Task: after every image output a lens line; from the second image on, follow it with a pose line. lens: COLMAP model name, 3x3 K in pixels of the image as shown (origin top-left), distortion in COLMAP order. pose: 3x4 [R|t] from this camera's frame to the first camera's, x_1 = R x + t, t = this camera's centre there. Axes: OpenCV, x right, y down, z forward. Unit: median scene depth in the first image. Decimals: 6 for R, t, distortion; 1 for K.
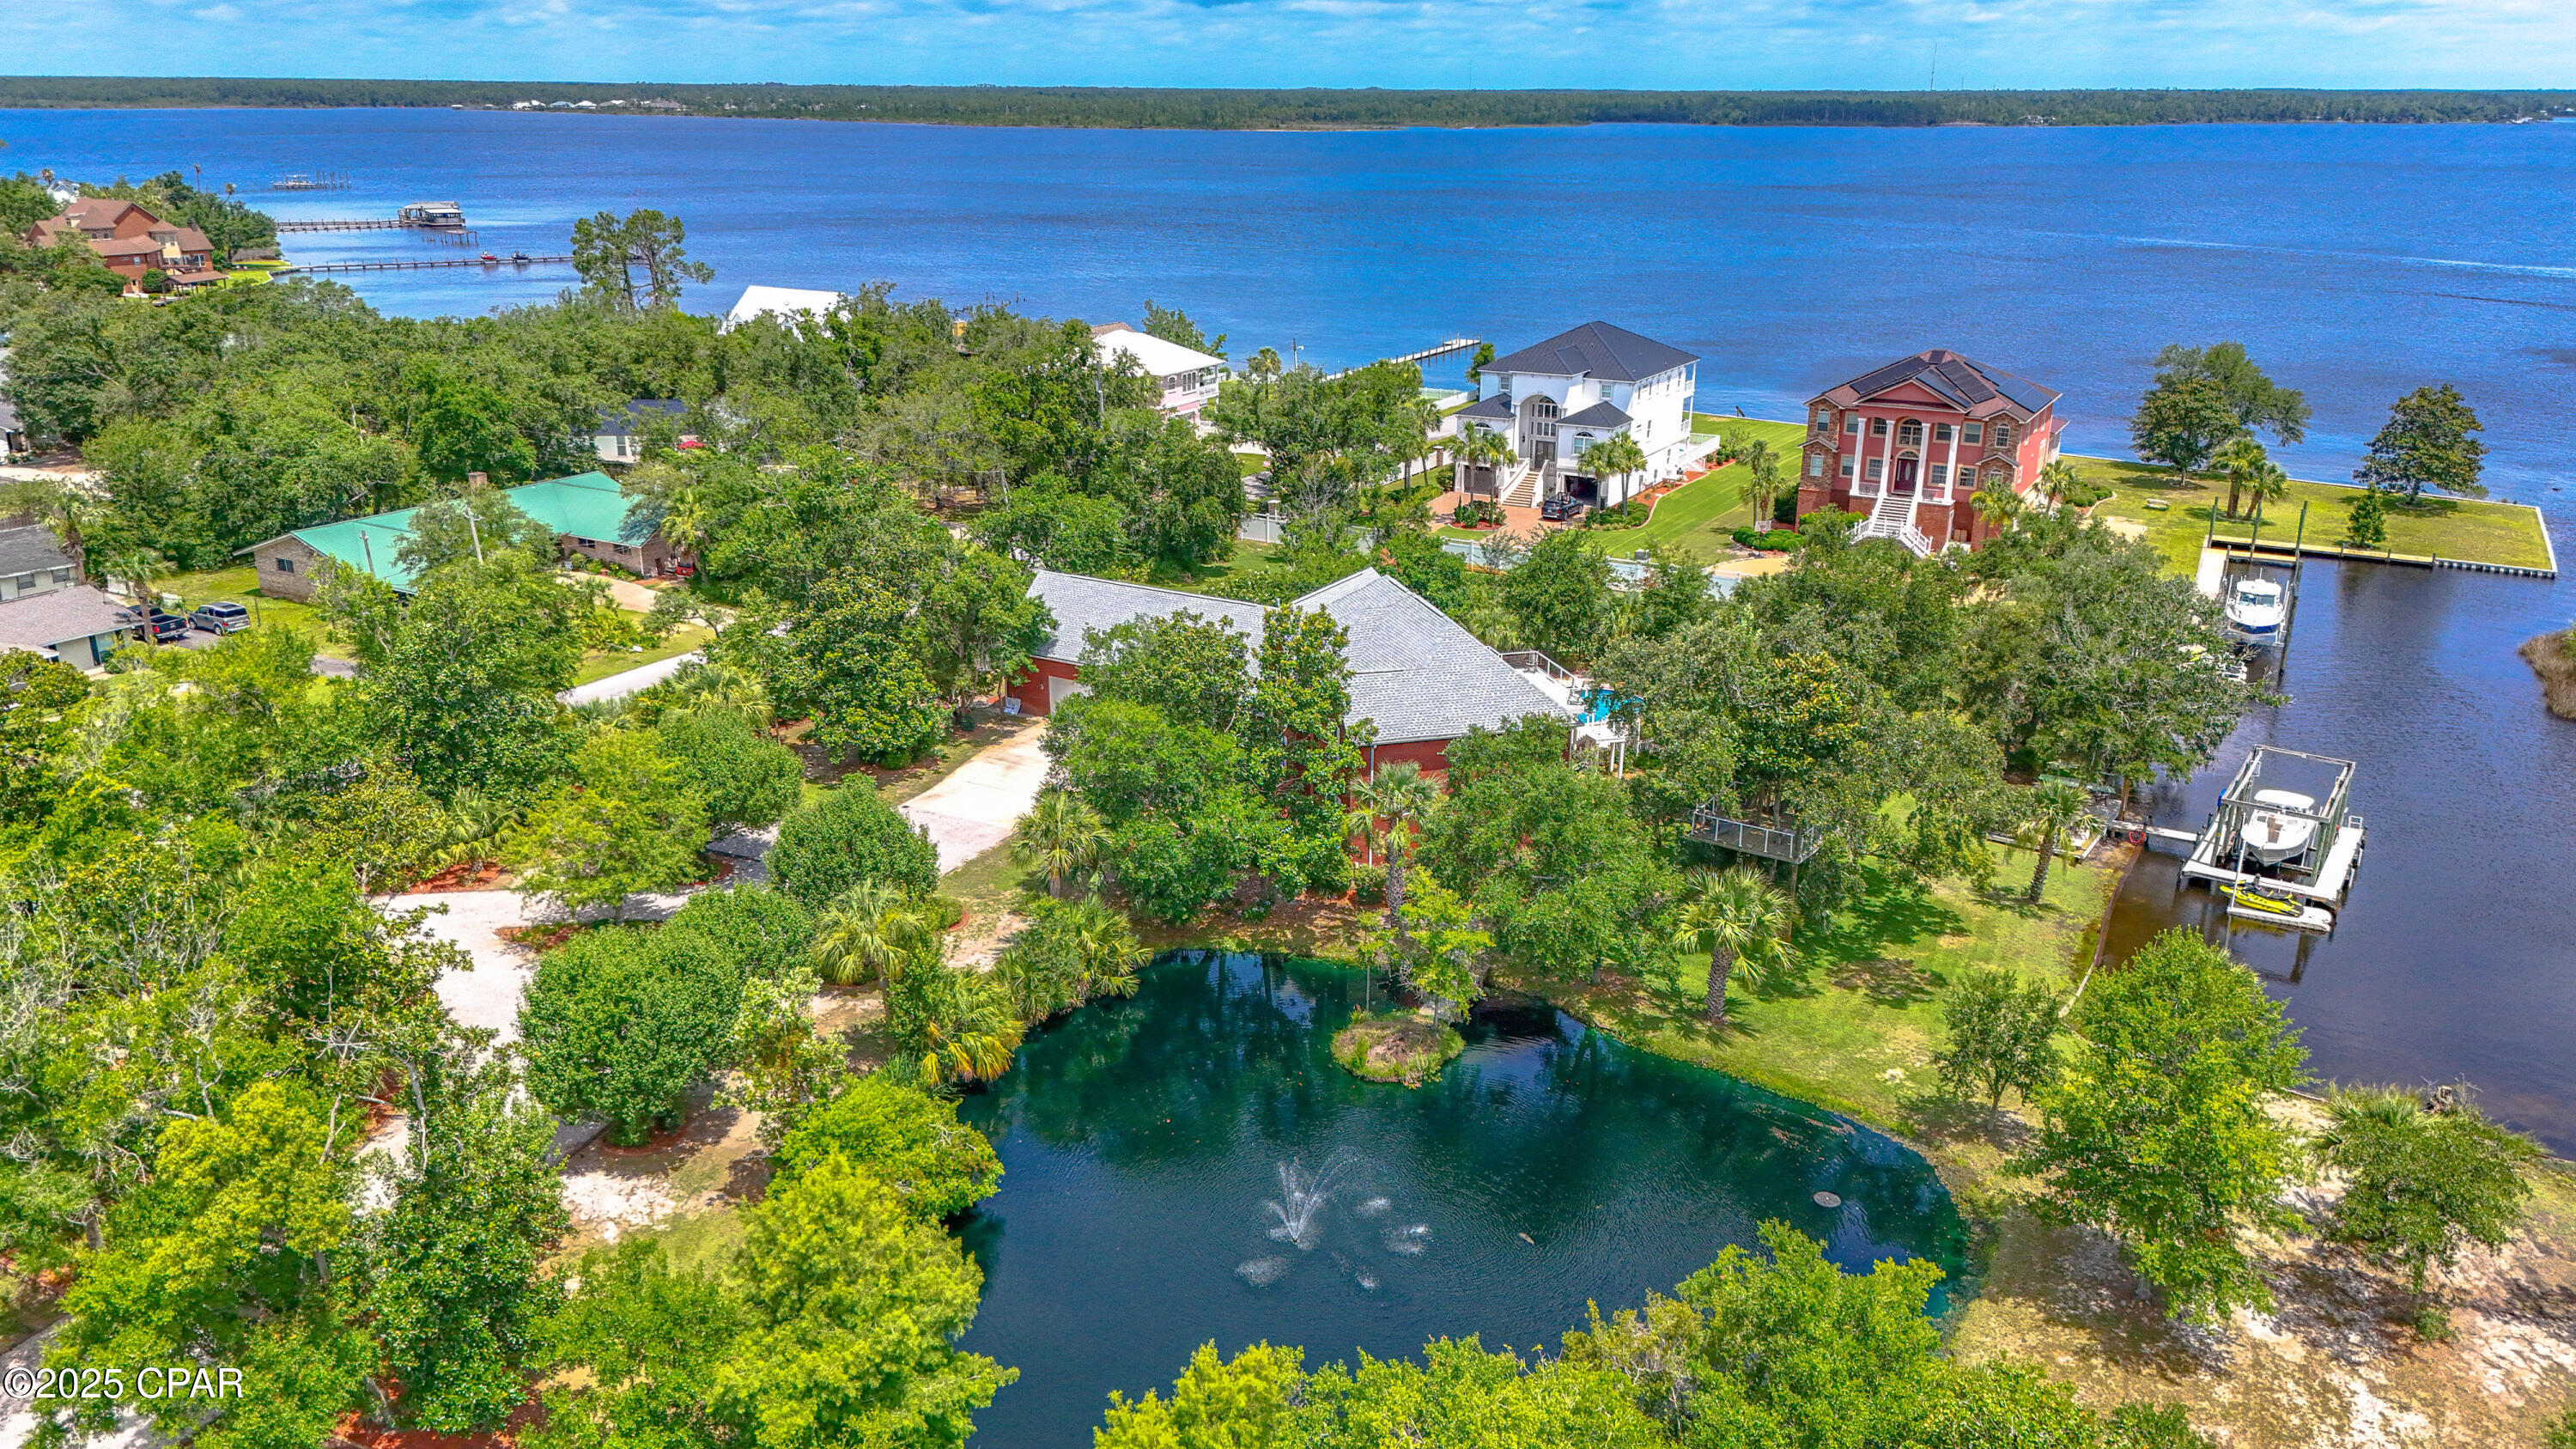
lens RADIAL K [[1907.4, 0, 1277.1], [0, 1907.4, 717.9], [0, 0, 1]] dist [0.072795, -0.063848]
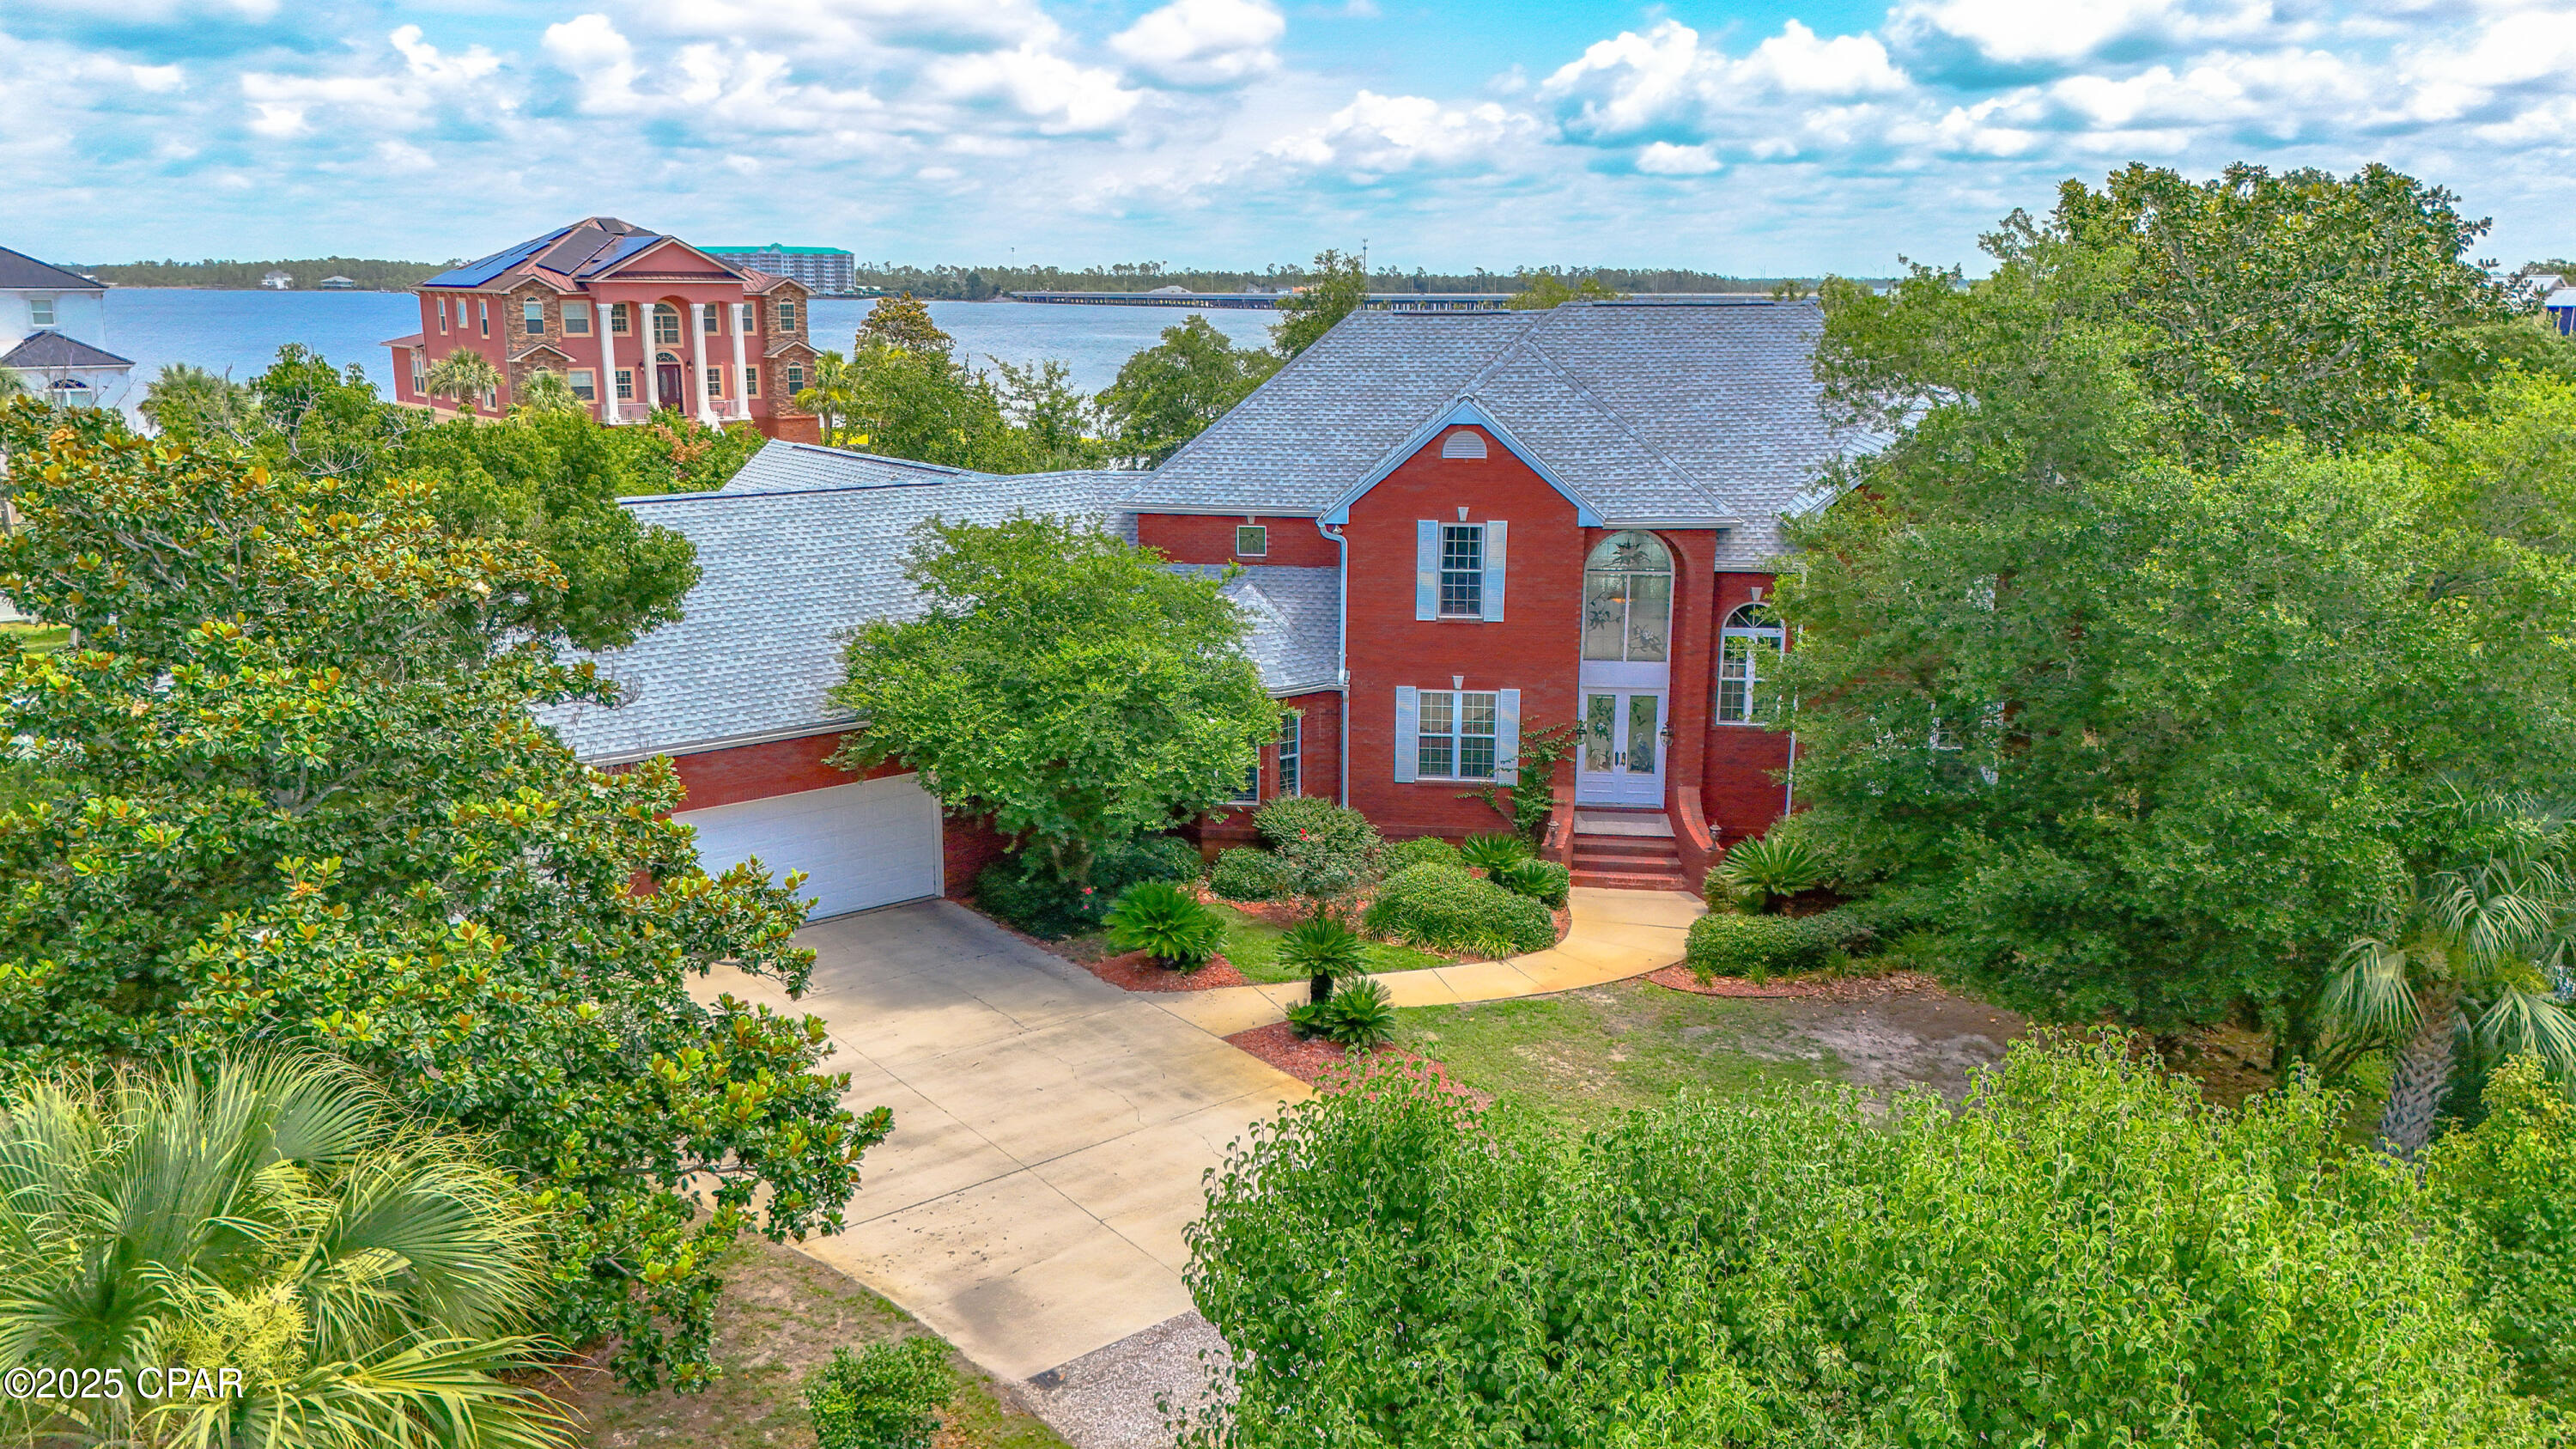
lens RADIAL K [[1907.4, 0, 1274.1], [0, 1907.4, 724.9], [0, 0, 1]] dist [0.072795, -0.063848]
pose [[0.369169, -0.214911, 0.904172, -0.386940], [0.289419, 0.951102, 0.107897, -0.041241], [-0.883148, 0.221853, 0.413316, 0.920932]]
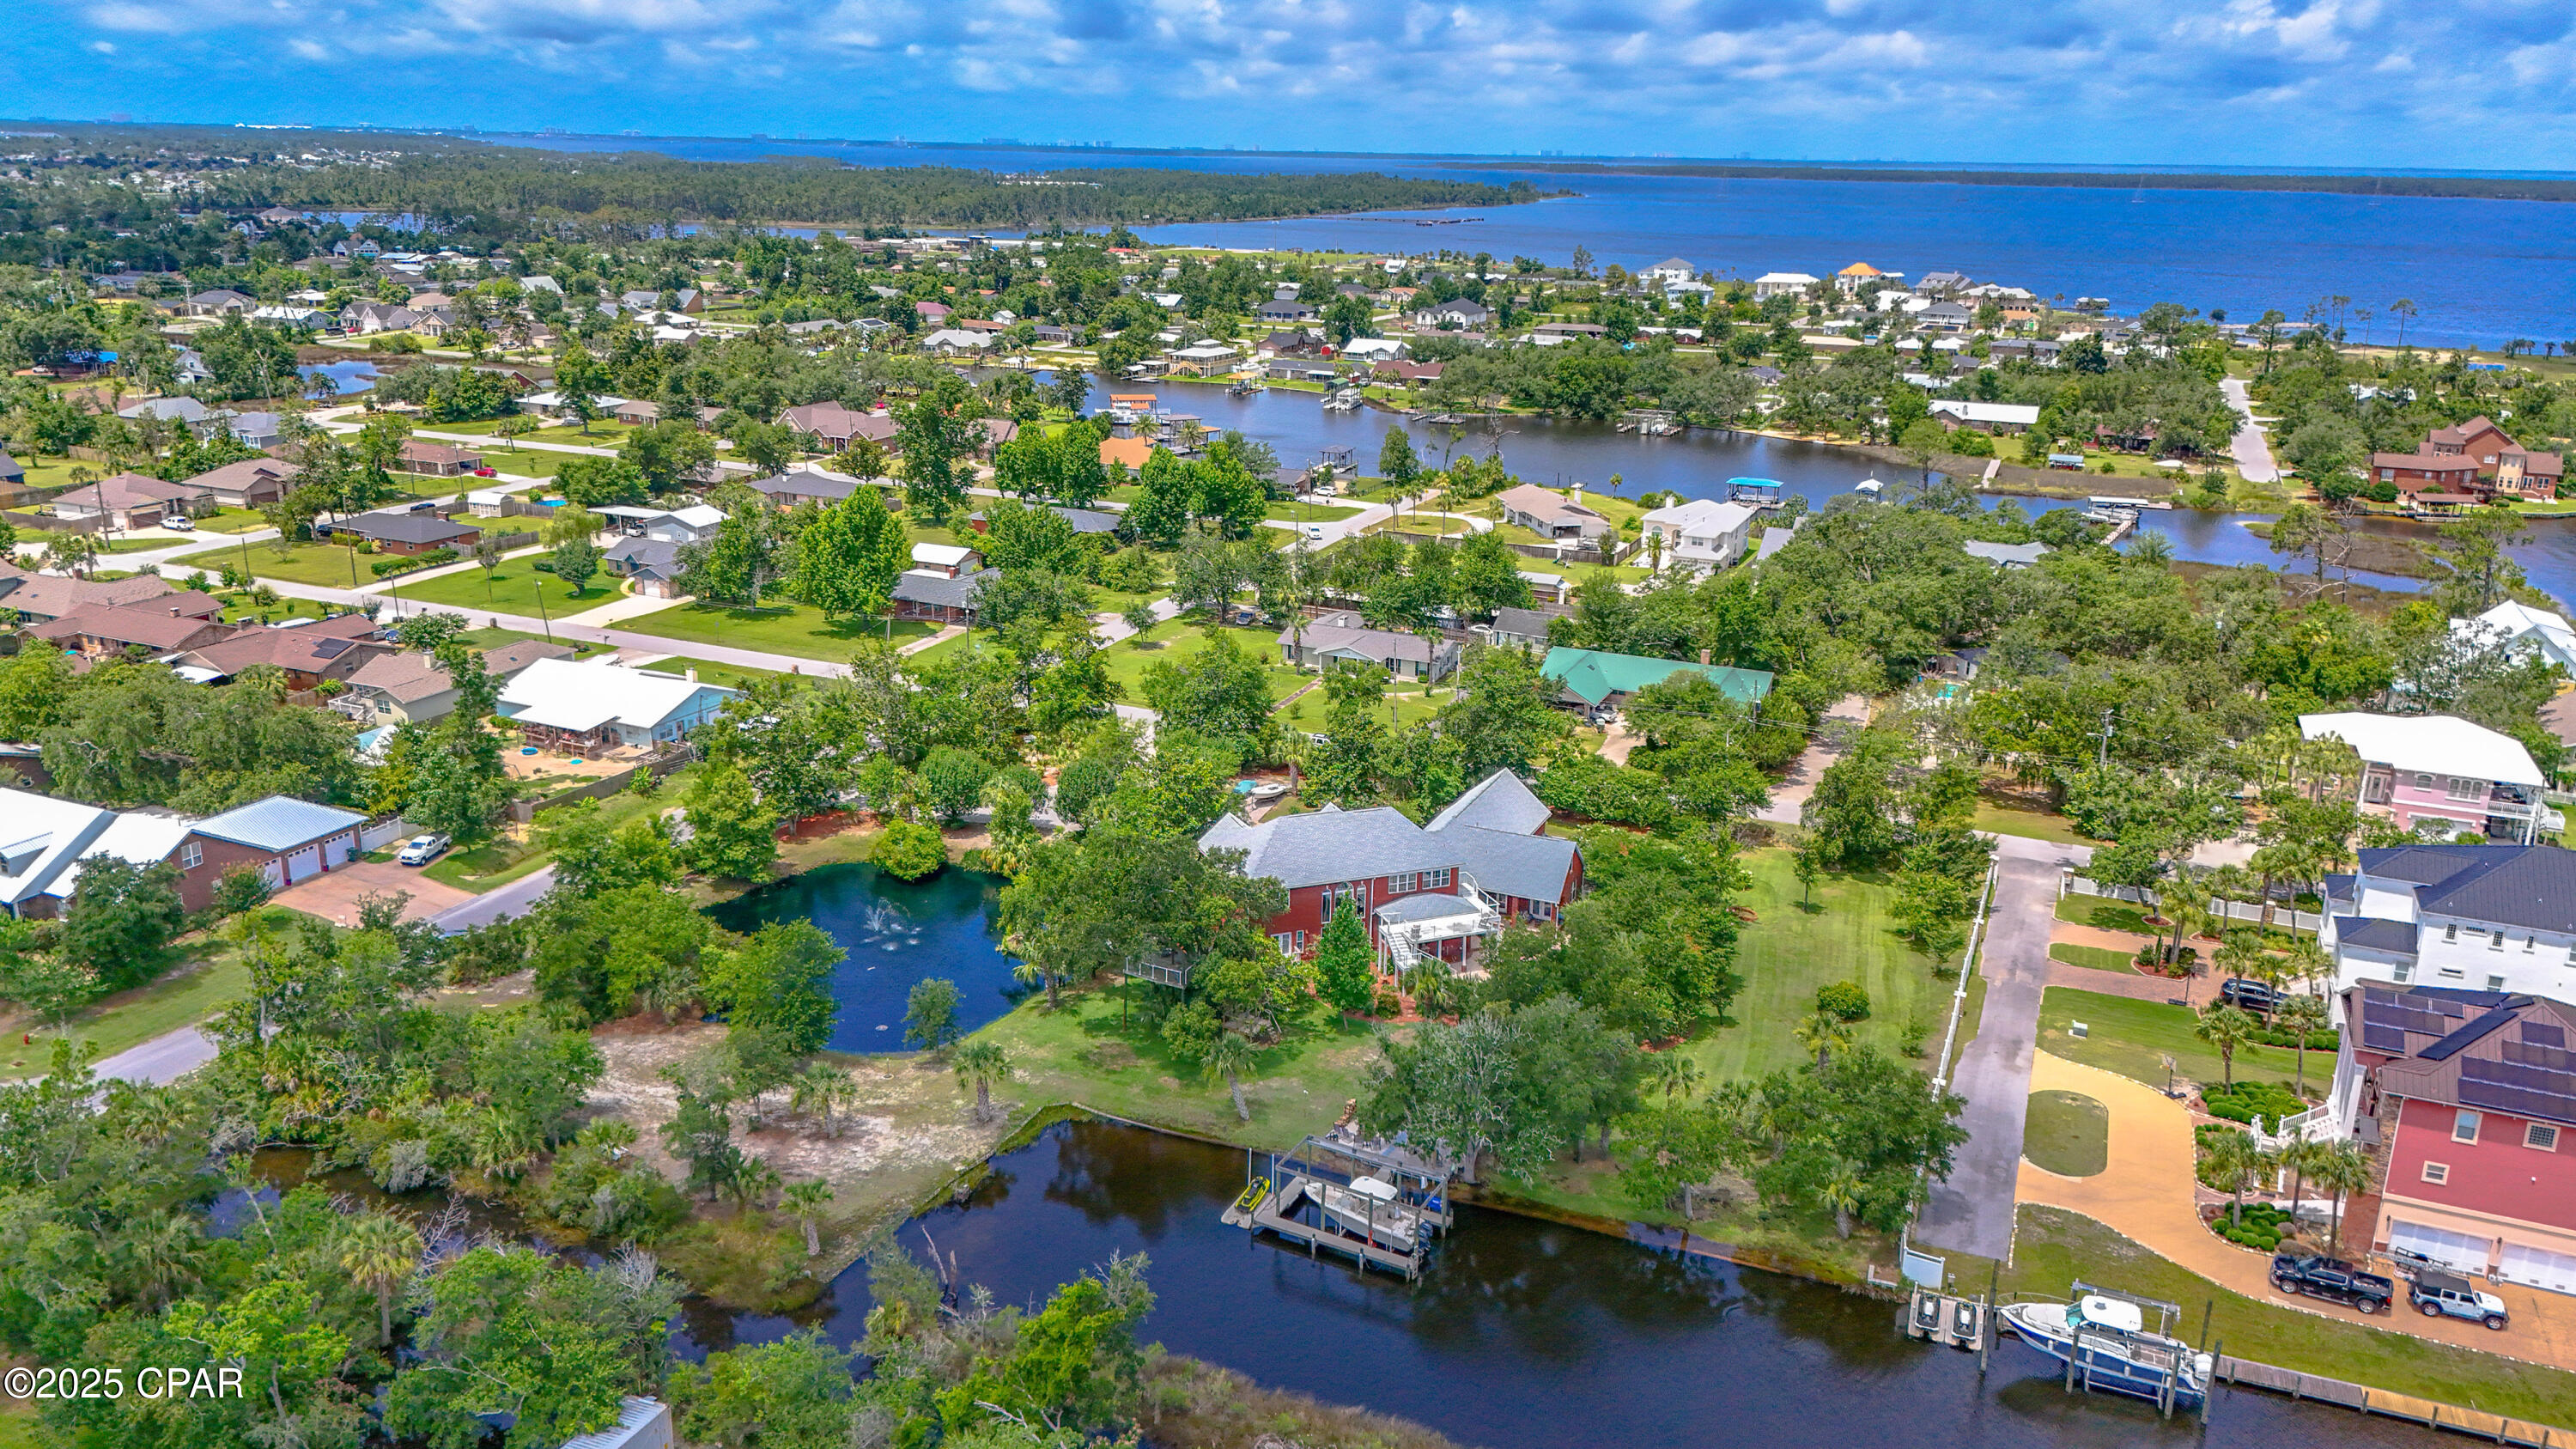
lens RADIAL K [[1907.4, 0, 1280.6], [0, 1907.4, 725.1], [0, 0, 1]] dist [0.072795, -0.063848]
pose [[0.117426, 0.287597, -0.950526, 1.626547], [-0.333205, 0.913073, 0.235101, -0.507728], [0.935513, 0.289113, 0.203047, 0.629466]]
